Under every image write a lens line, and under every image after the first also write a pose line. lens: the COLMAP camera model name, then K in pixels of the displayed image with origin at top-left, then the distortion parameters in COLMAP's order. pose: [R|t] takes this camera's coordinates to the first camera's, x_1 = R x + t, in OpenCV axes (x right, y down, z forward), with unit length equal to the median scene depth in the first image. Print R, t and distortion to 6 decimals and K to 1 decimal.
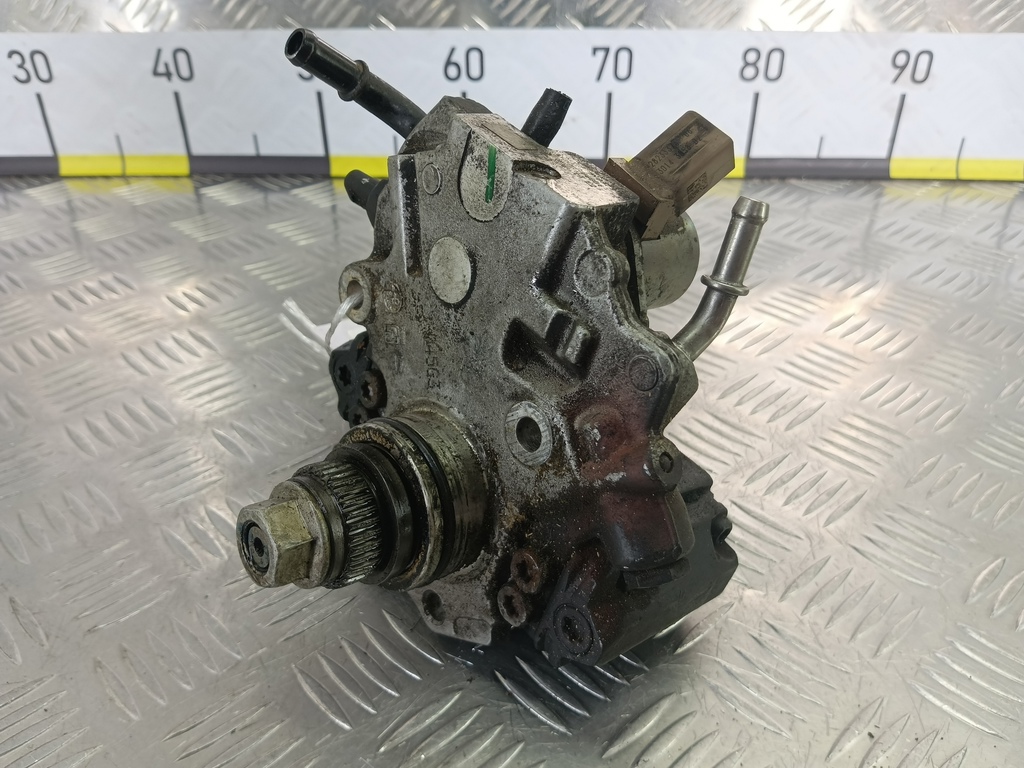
lens RADIAL K [[847.7, 0, 513.9], [0, 847.7, 392.5], [0, 0, 1]] dist [0.002952, -0.080798]
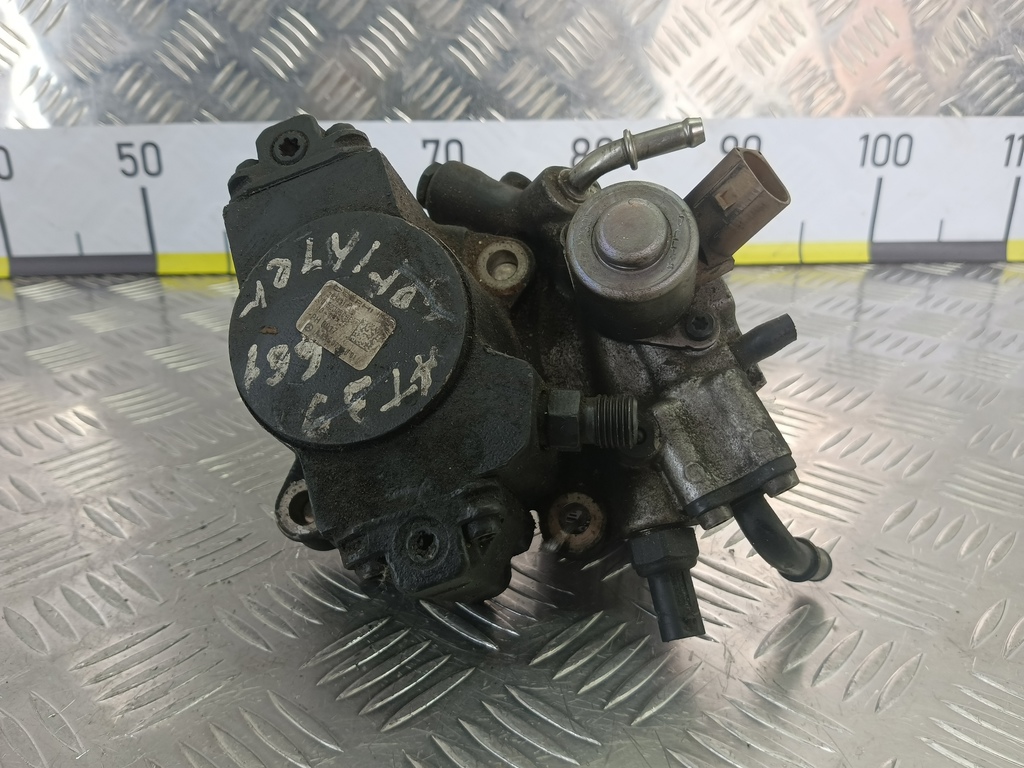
lens RADIAL K [[847.7, 0, 515.8], [0, 847.7, 389.5], [0, 0, 1]] dist [0.002952, -0.080798]
pose [[0.997440, -0.026704, 0.066342, 0.134694], [0.038767, 0.981442, -0.187800, 0.074229], [-0.060096, 0.189891, 0.979964, 0.078685]]
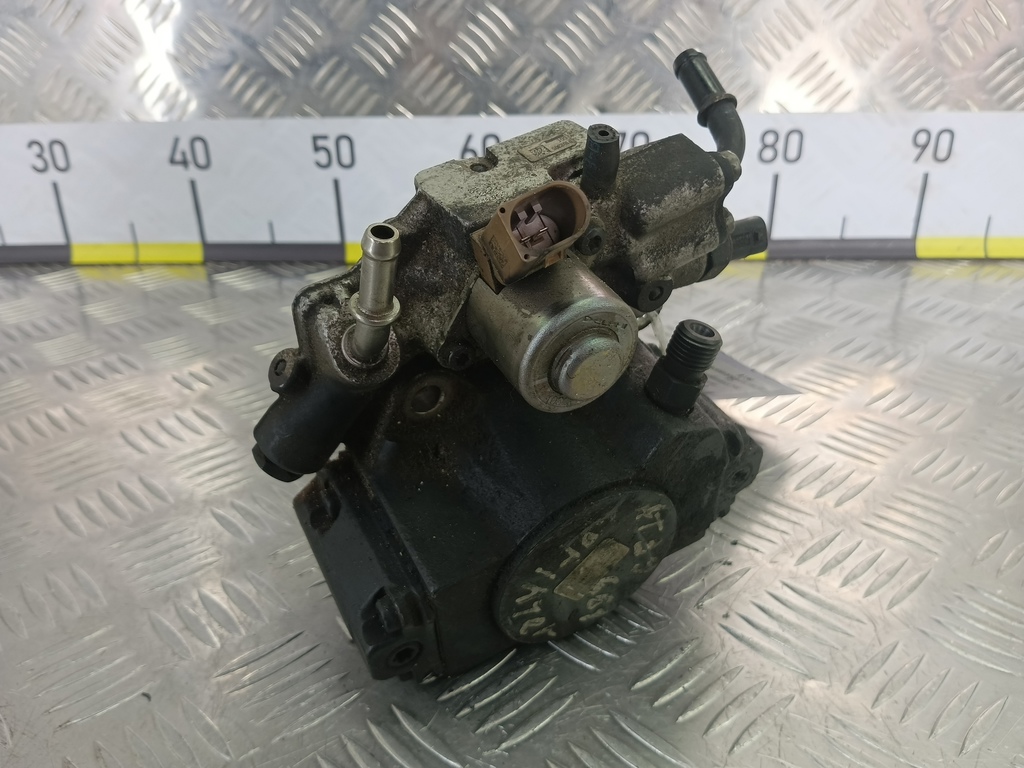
lens RADIAL K [[847.7, 0, 513.3], [0, 847.7, 391.4], [0, 0, 1]] dist [0.002952, -0.080798]
pose [[0.999861, -0.006956, -0.015138, -0.007883], [0.004930, 0.991501, -0.130003, 0.026045], [0.015914, 0.129910, 0.991398, 0.048373]]
